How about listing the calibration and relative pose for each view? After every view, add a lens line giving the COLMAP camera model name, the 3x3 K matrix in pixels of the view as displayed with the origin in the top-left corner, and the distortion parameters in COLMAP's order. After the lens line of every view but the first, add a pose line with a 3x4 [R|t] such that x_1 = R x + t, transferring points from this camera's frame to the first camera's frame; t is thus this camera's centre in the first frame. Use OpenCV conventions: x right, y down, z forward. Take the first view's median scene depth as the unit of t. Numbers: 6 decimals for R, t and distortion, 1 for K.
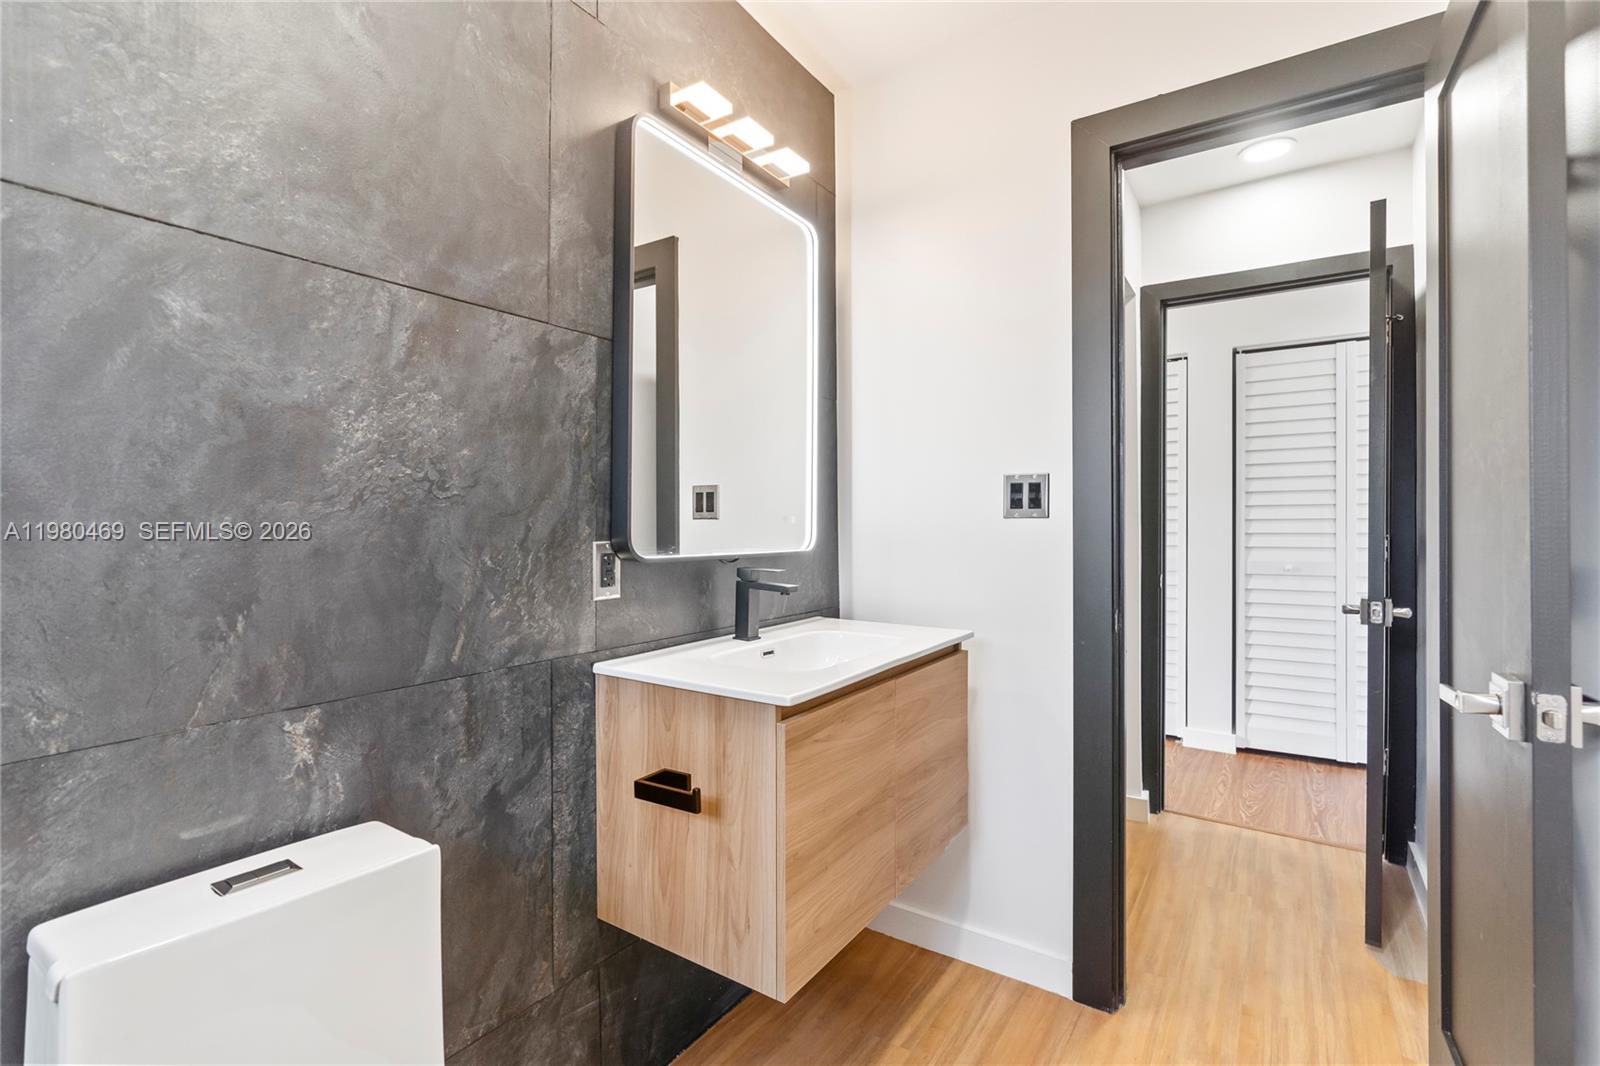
lens RADIAL K [[720.7, 0, 800.0], [0, 720.7, 526.3], [0, 0, 1]] dist [-0.012740, 0.005208]
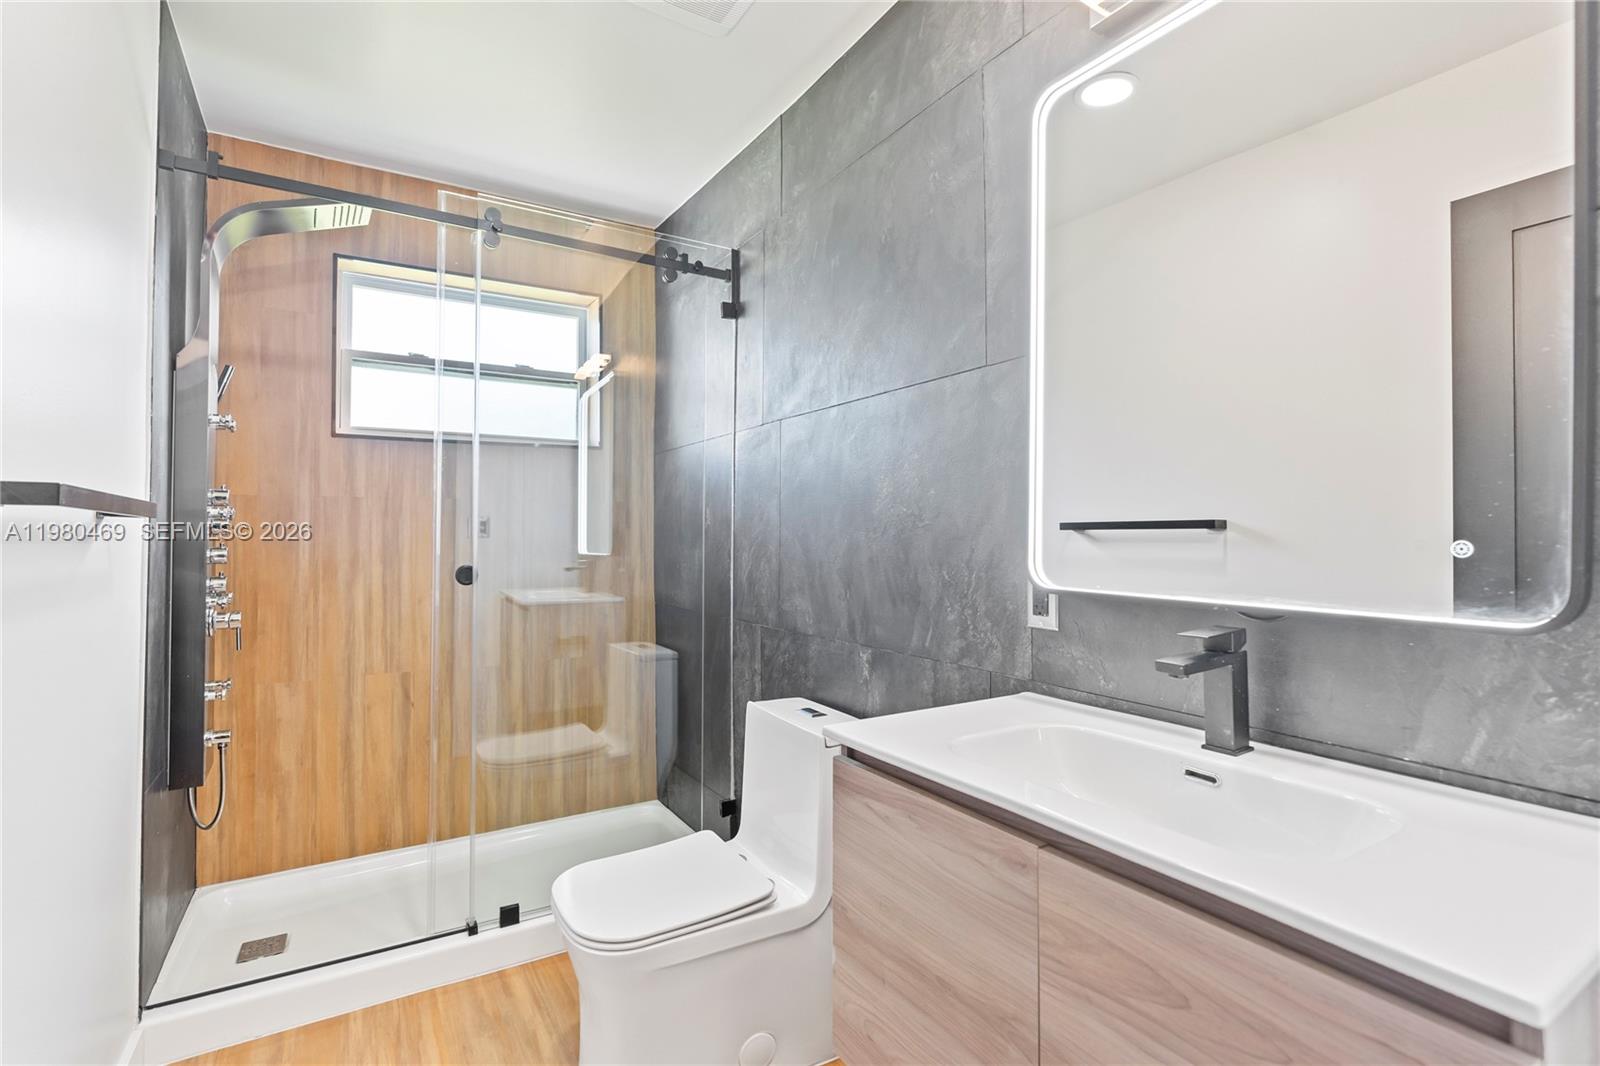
lens RADIAL K [[720.7, 0, 798.8], [0, 720.7, 530.6], [0, 0, 1]] dist [-0.012740, 0.005208]
pose [[-0.399356, -0.009980, -0.916742, 0.851240], [-0.011223, 0.999919, -0.005996, -0.020318], [0.916727, 0.007894, -0.399436, 1.288434]]
